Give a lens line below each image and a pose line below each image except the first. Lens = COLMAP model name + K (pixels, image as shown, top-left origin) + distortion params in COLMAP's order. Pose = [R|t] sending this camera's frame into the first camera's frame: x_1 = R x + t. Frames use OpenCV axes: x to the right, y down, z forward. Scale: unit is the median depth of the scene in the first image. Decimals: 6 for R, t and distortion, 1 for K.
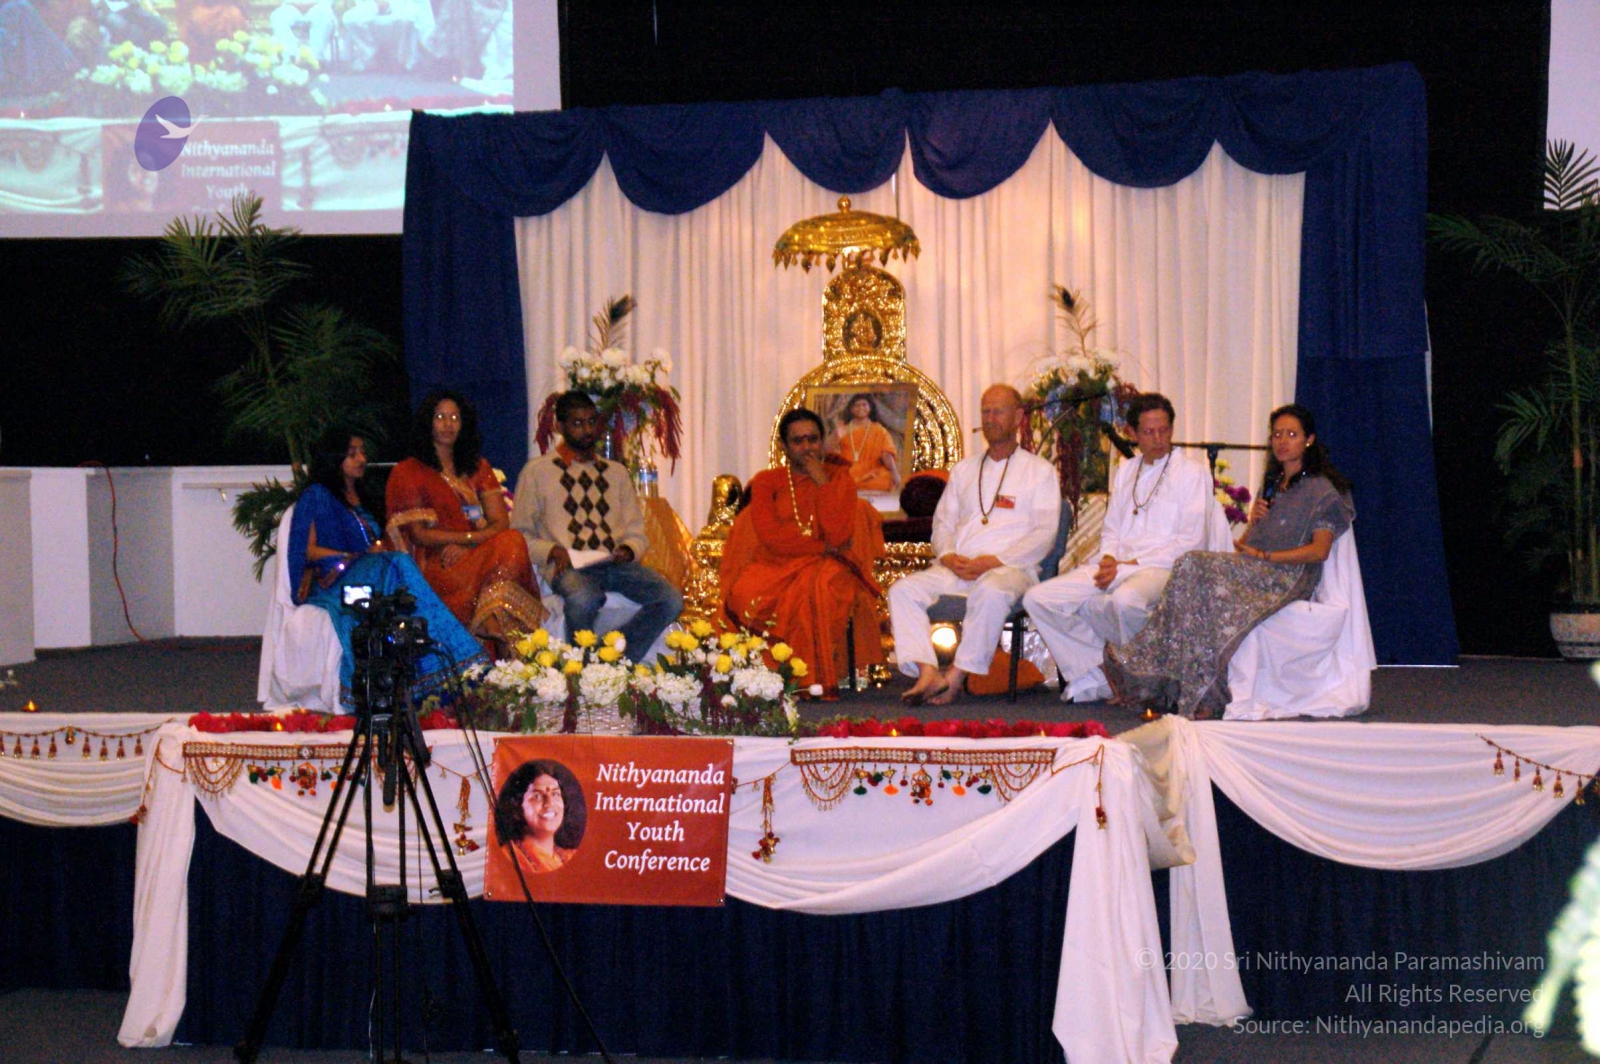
lens RADIAL K [[3974.6, 0, 796.5], [0, 3974.6, 561.9], [0, 0, 1]] dist [0.601831, 1.181190]
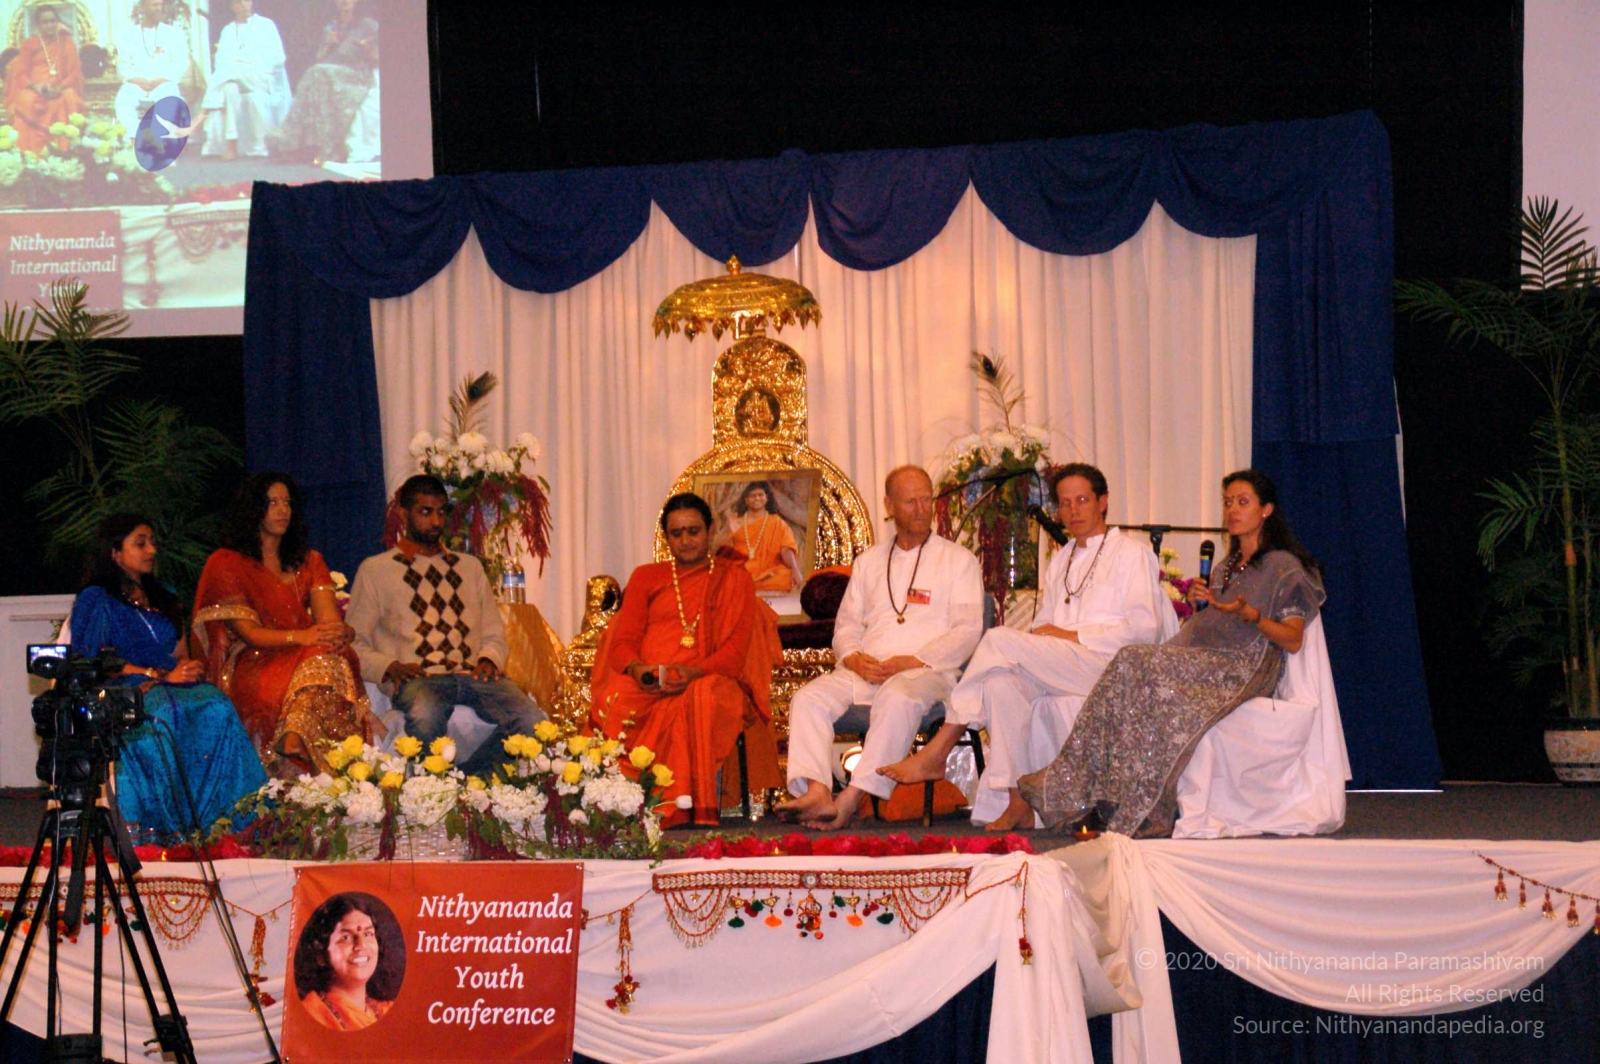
lens RADIAL K [[3899.8, 0, 797.6], [0, 3899.8, 575.0], [0, 0, 1]] dist [0.582701, 0.561252]
pose [[0.999914, -0.009892, 0.008667, 0.021597], [0.010287, 0.998853, -0.046766, 0.022592], [-0.008194, 0.046851, 0.998868, 0.176660]]
